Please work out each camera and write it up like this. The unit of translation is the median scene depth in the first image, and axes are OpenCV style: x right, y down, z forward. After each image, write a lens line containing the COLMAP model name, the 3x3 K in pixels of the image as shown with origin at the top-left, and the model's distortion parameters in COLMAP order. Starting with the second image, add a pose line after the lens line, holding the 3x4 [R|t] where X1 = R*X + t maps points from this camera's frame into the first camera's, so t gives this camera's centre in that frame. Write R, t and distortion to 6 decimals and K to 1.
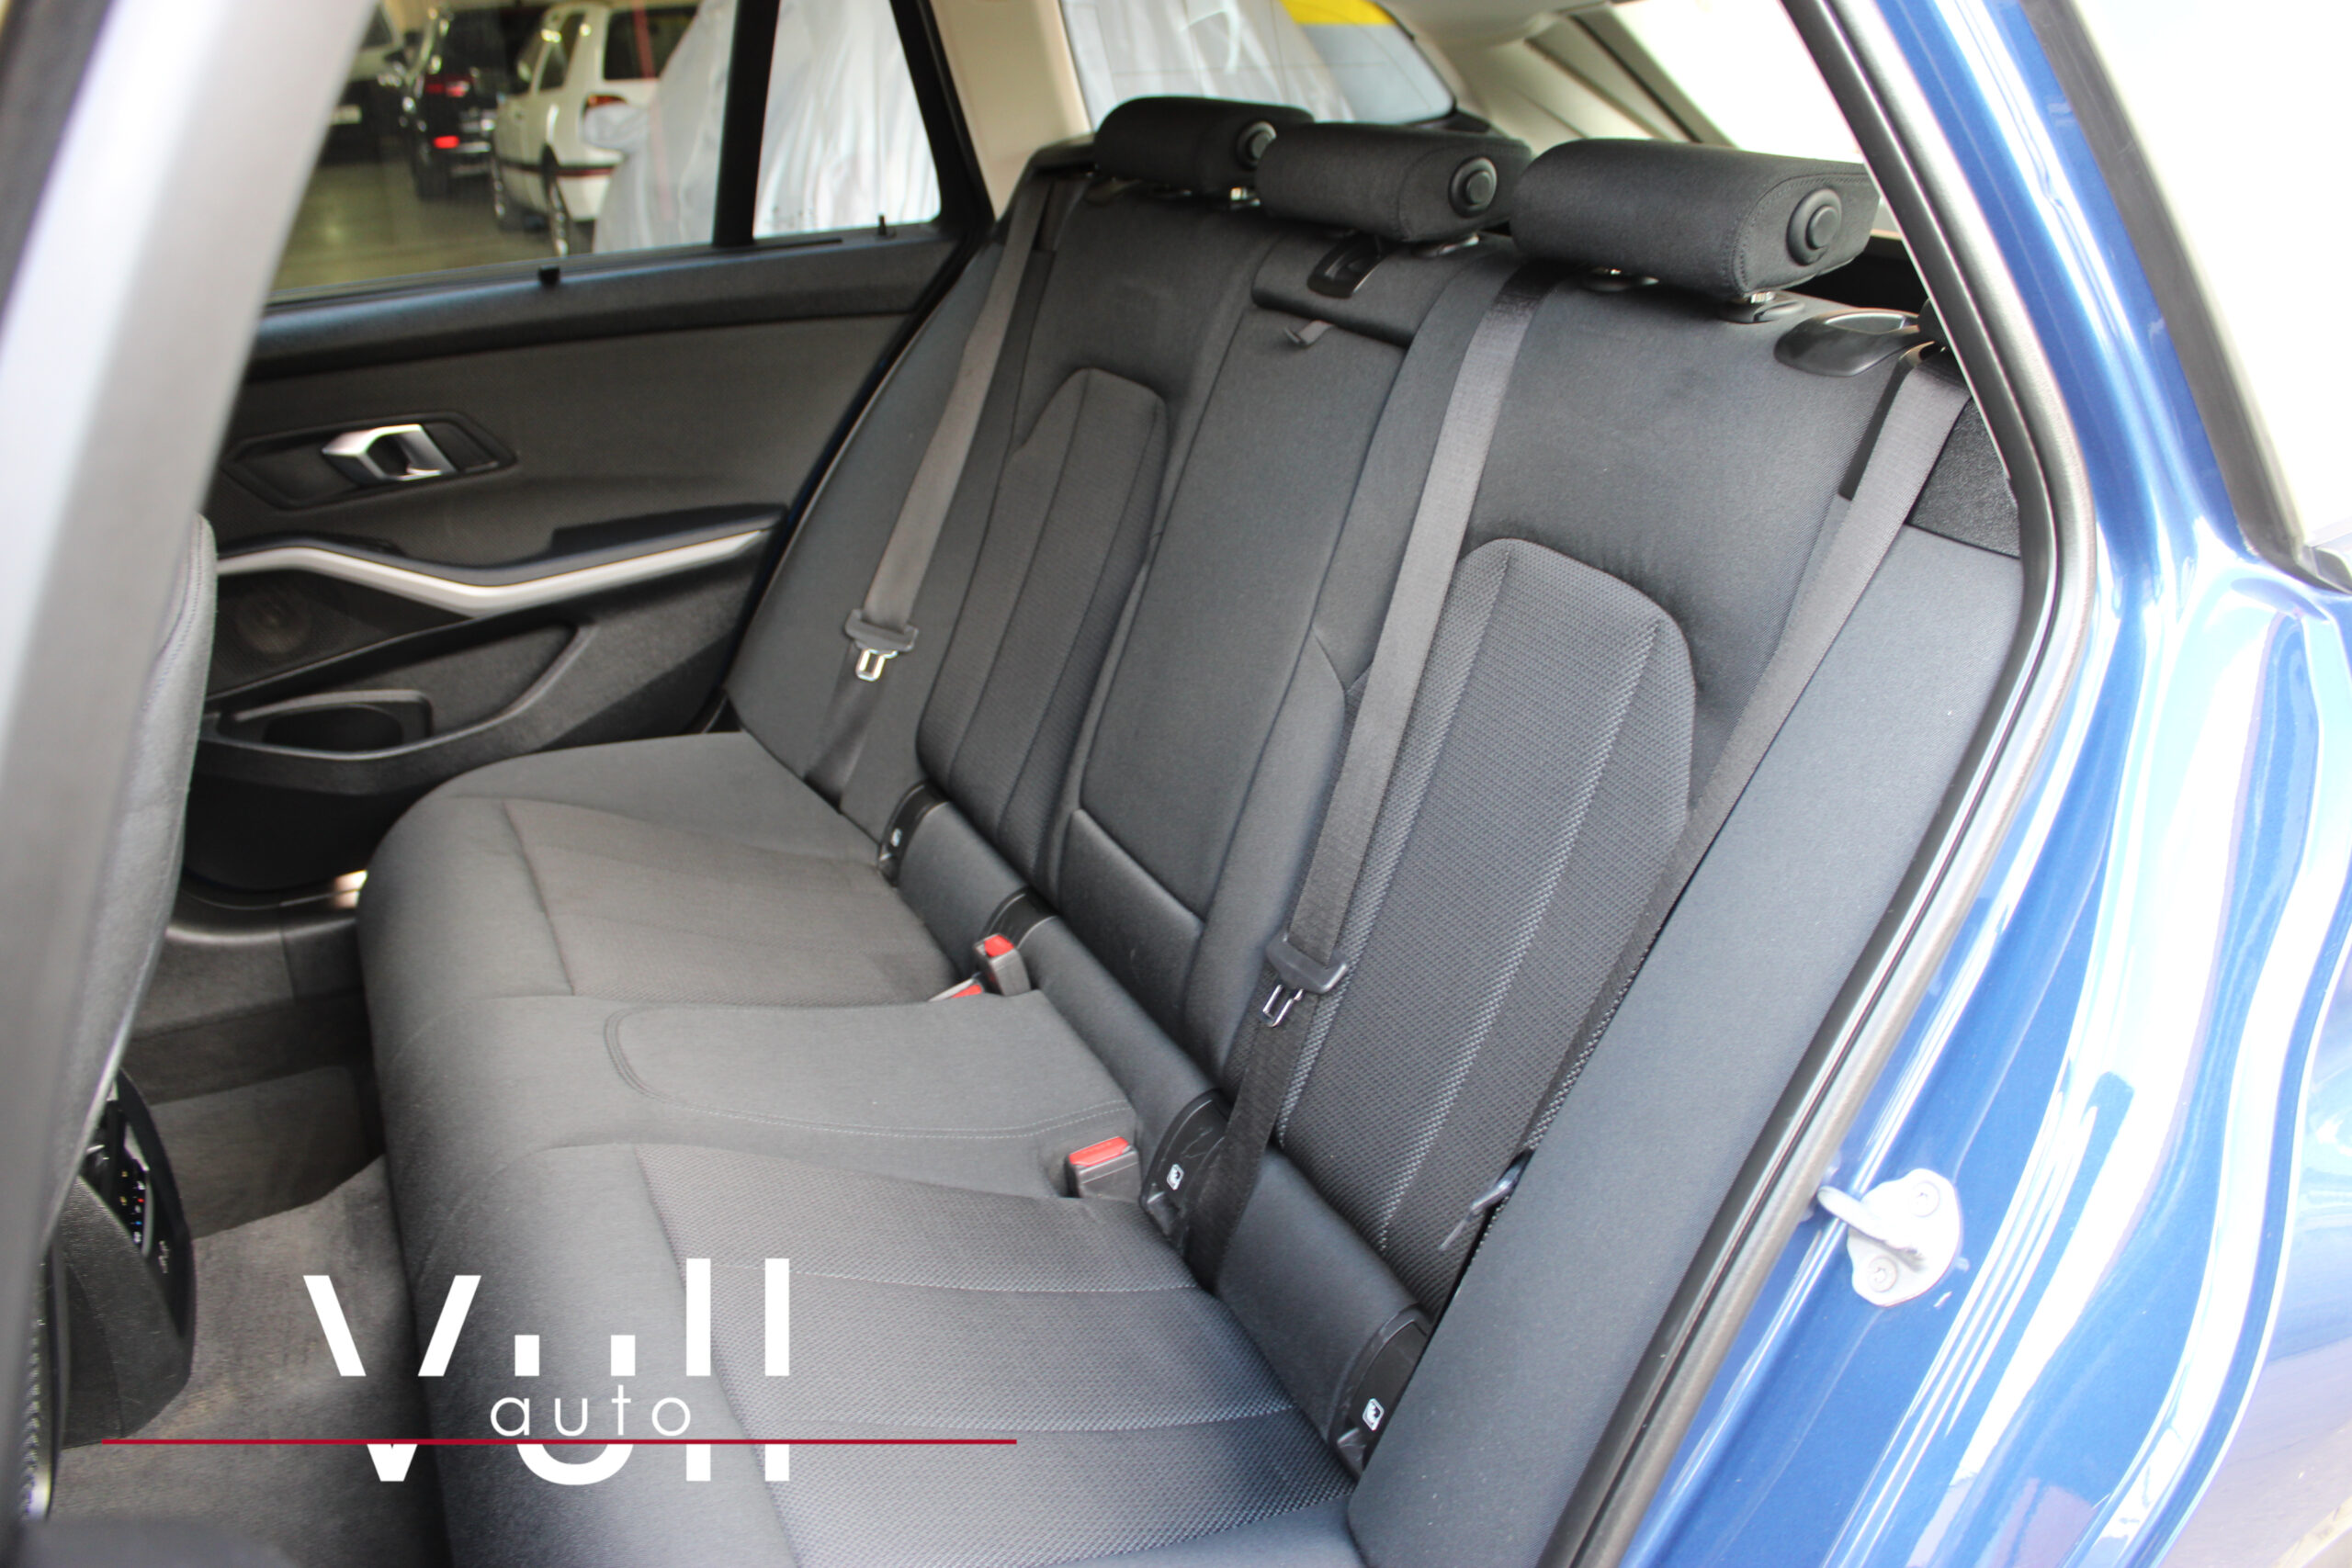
lens RADIAL K [[2000.7, 0, 1127.1], [0, 2000.7, 746.4], [0, 0, 1]] dist [-0.178797, 0.161707]
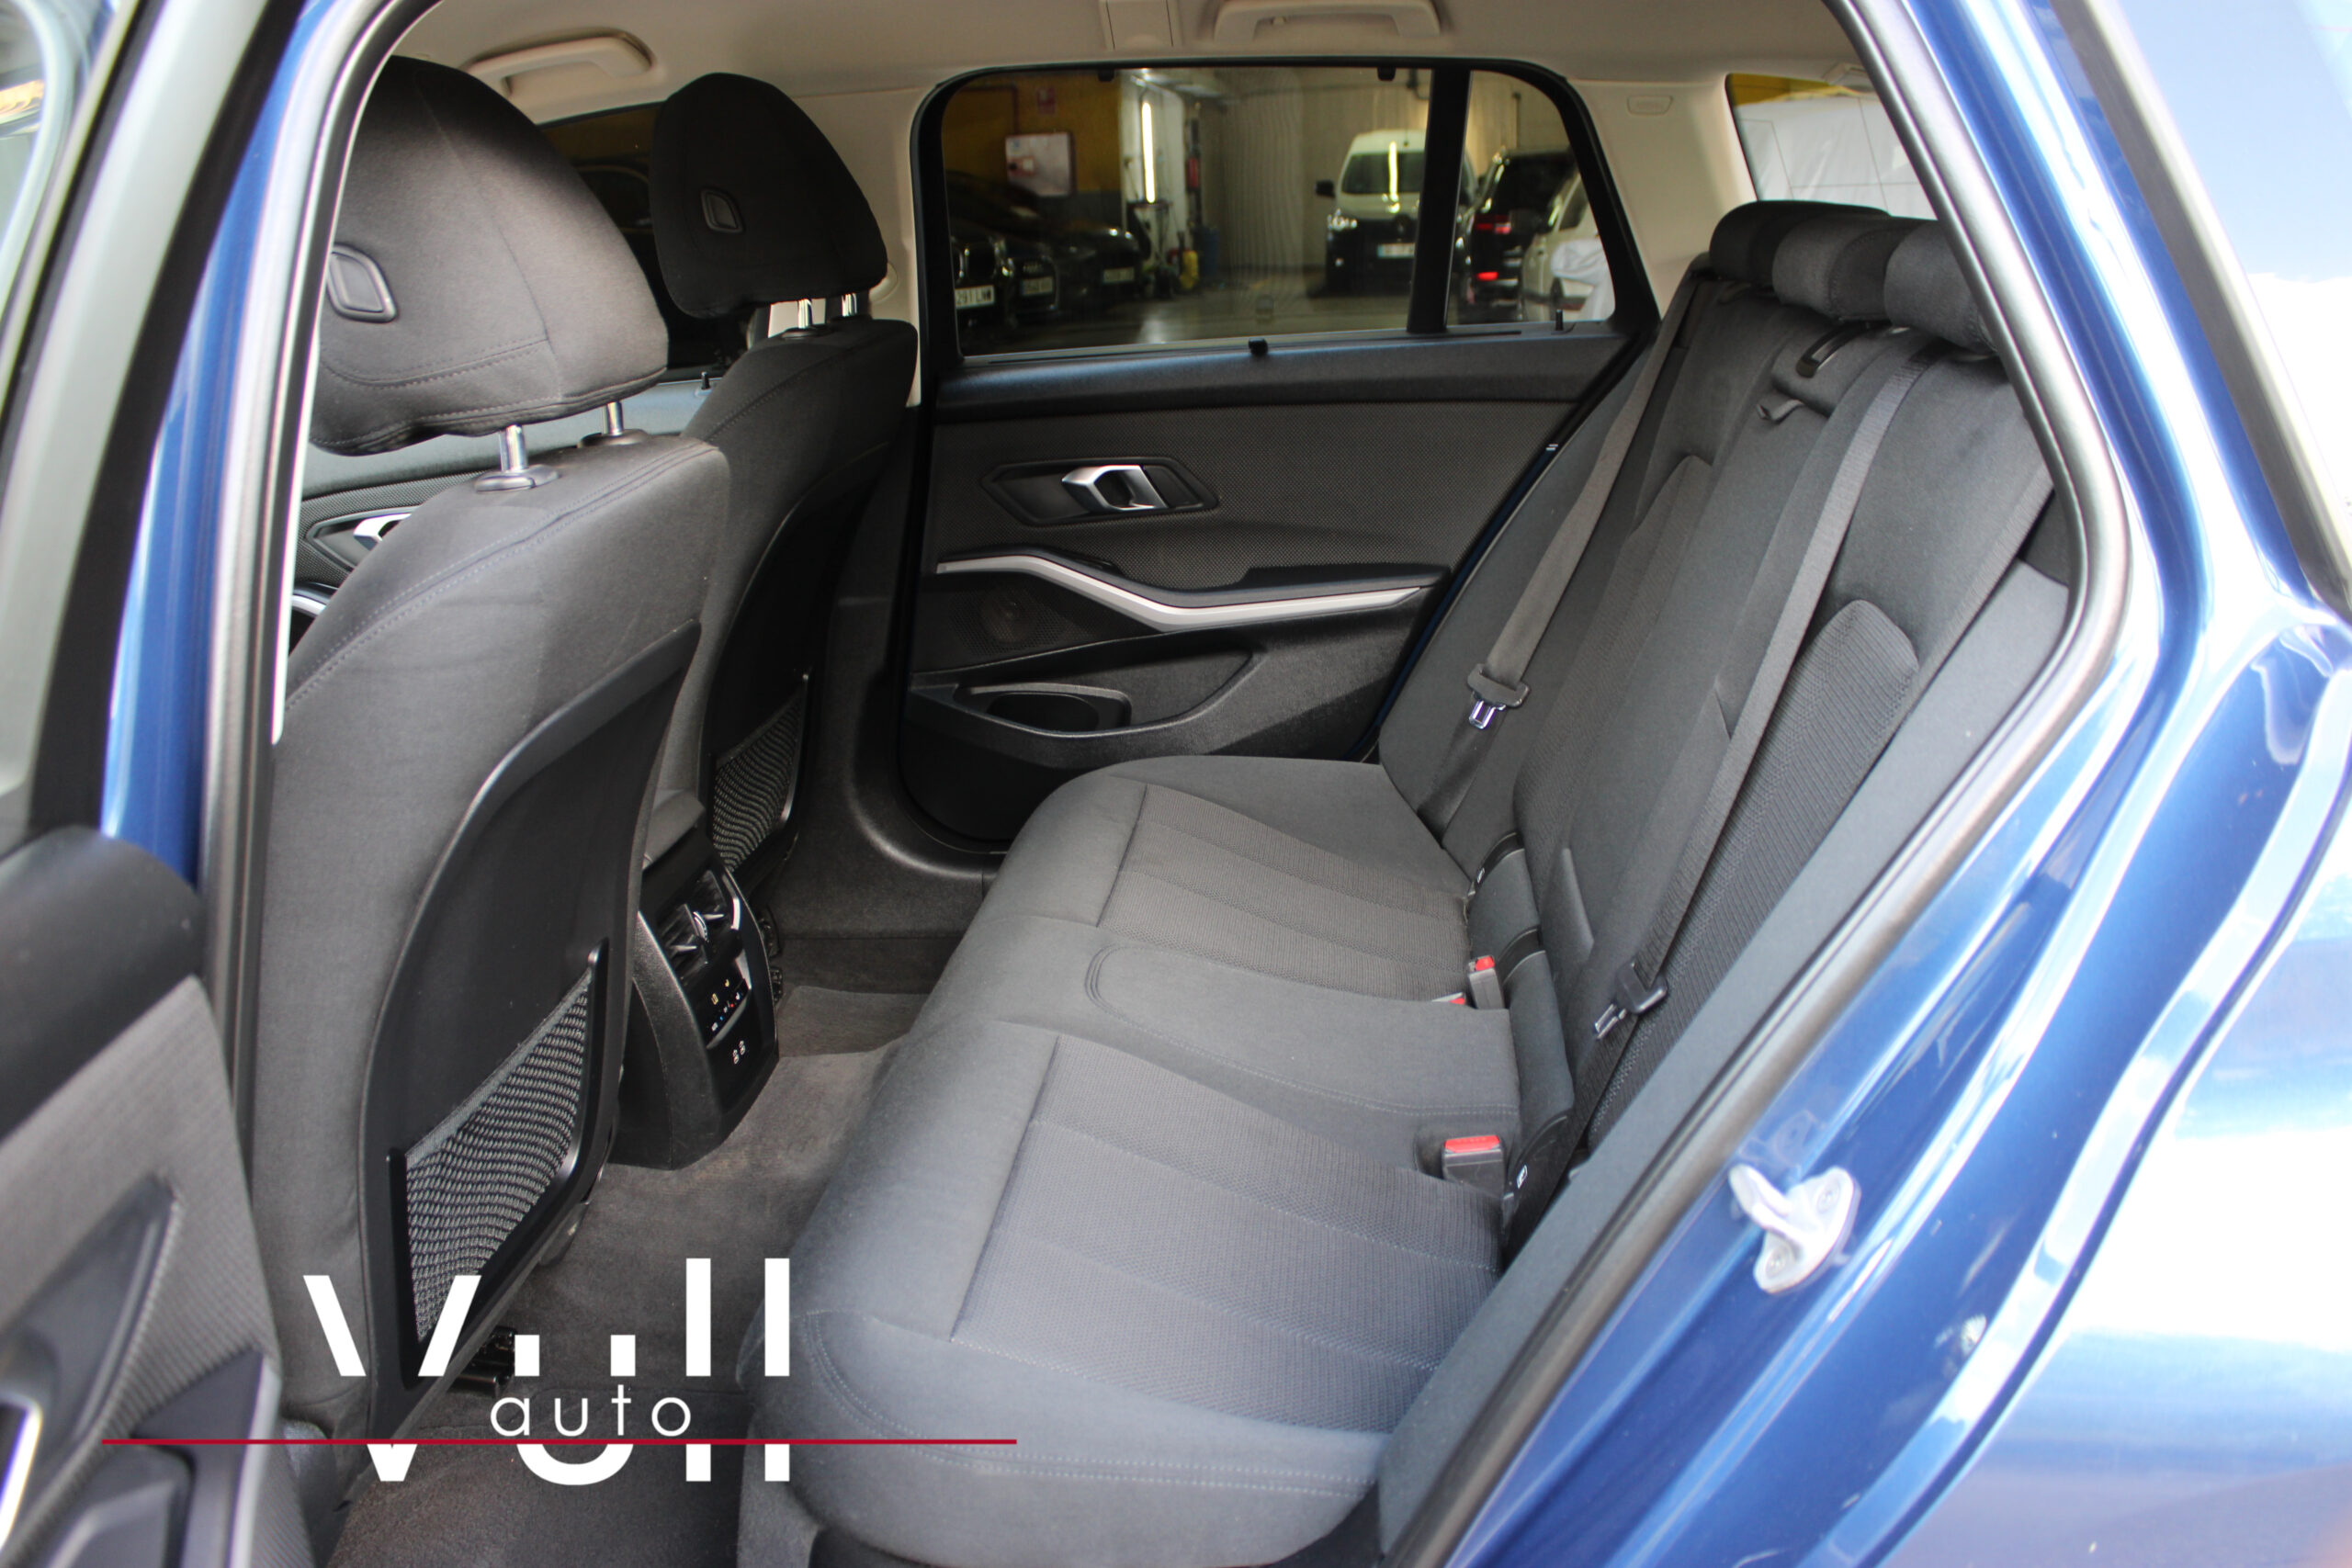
lens RADIAL K [[2000.7, 0, 1127.1], [0, 2000.7, 746.4], [0, 0, 1]] dist [-0.178797, 0.161707]
pose [[0.853263, 0.125551, -0.506141, 0.260944], [-0.163420, 0.986073, -0.030895, 0.042008], [0.495213, 0.109075, 0.861897, -0.032676]]
